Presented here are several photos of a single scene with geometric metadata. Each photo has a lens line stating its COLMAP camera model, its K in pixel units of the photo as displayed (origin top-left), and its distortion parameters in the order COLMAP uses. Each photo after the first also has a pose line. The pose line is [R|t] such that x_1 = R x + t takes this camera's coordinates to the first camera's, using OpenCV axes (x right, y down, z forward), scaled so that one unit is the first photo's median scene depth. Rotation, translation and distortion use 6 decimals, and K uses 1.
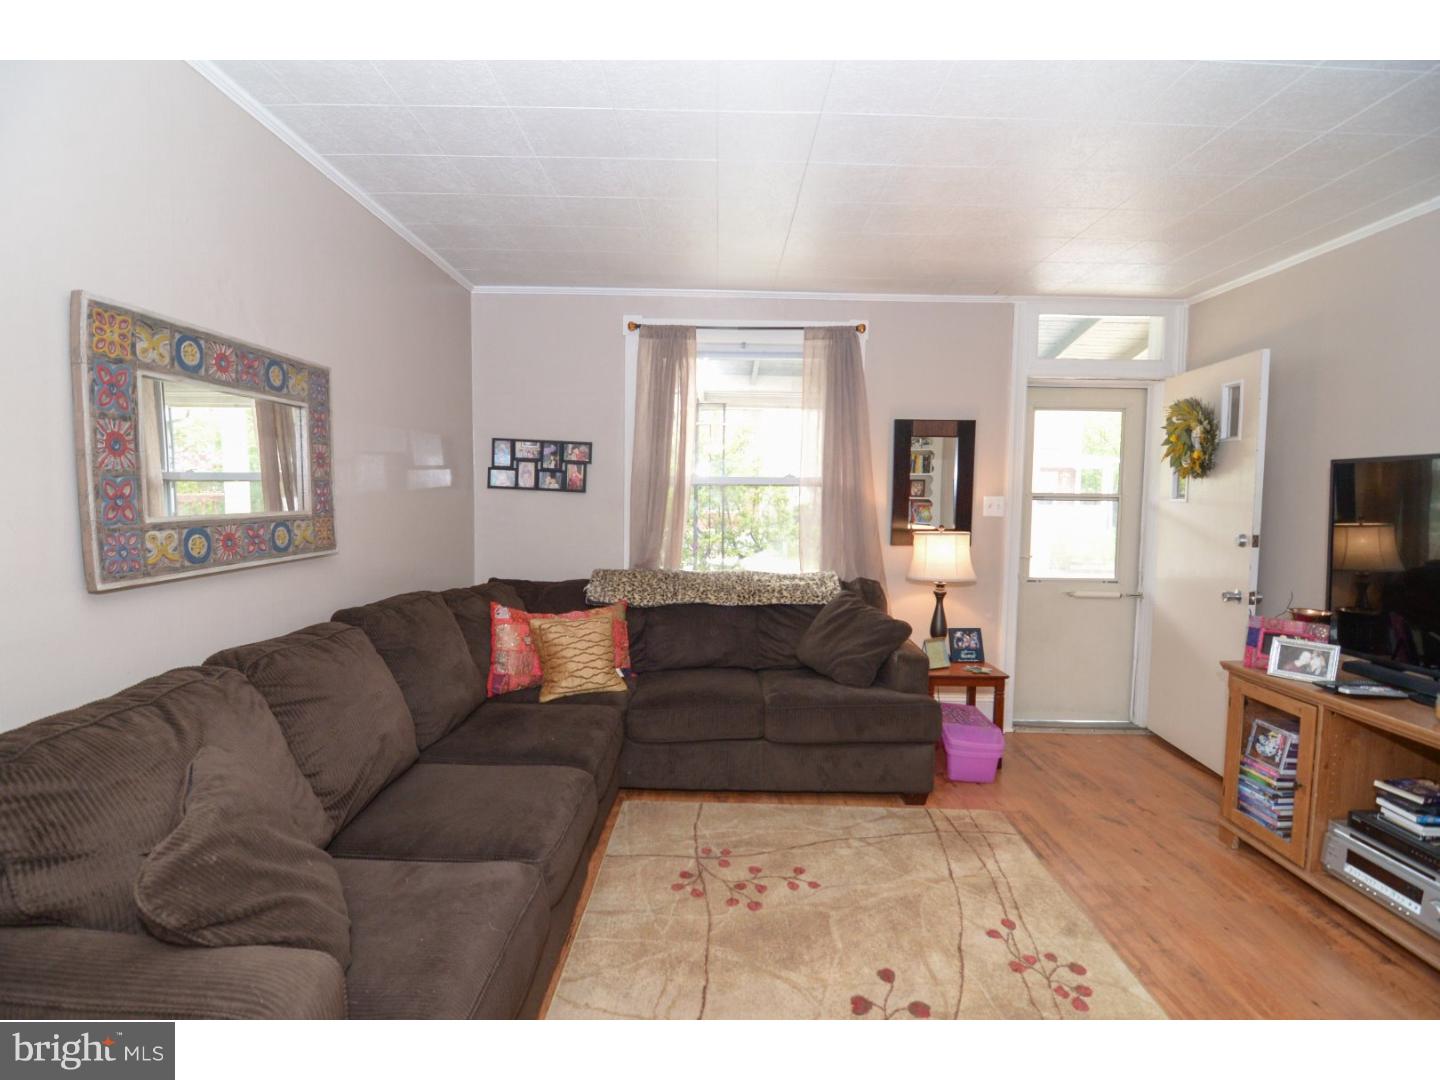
lens RADIAL K [[689.3, 0, 716.8], [0, 689.3, 538.5], [0, 0, 1]] dist [-0.002339, -0.014376]
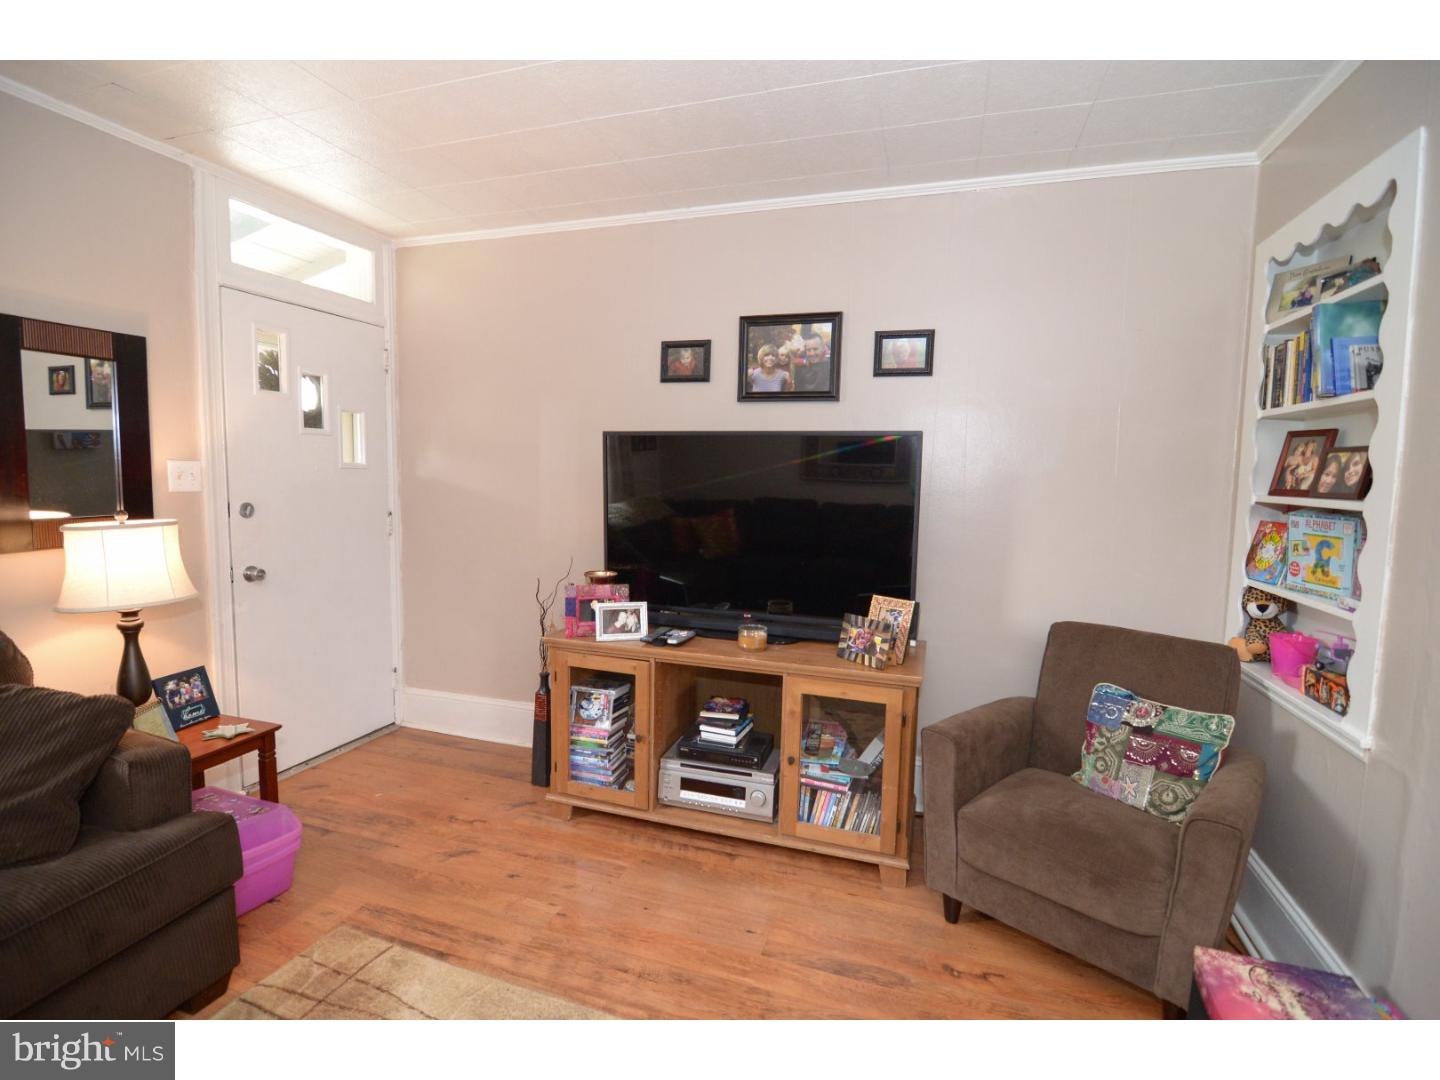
lens RADIAL K [[689.3, 0, 716.8], [0, 689.3, 538.5], [0, 0, 1]] dist [-0.002339, -0.014376]
pose [[0.313577, -0.097875, 0.944505, -0.087272], [0.044796, 0.995091, 0.088244, -0.034189], [-0.948505, 0.014639, 0.316422, 0.480548]]
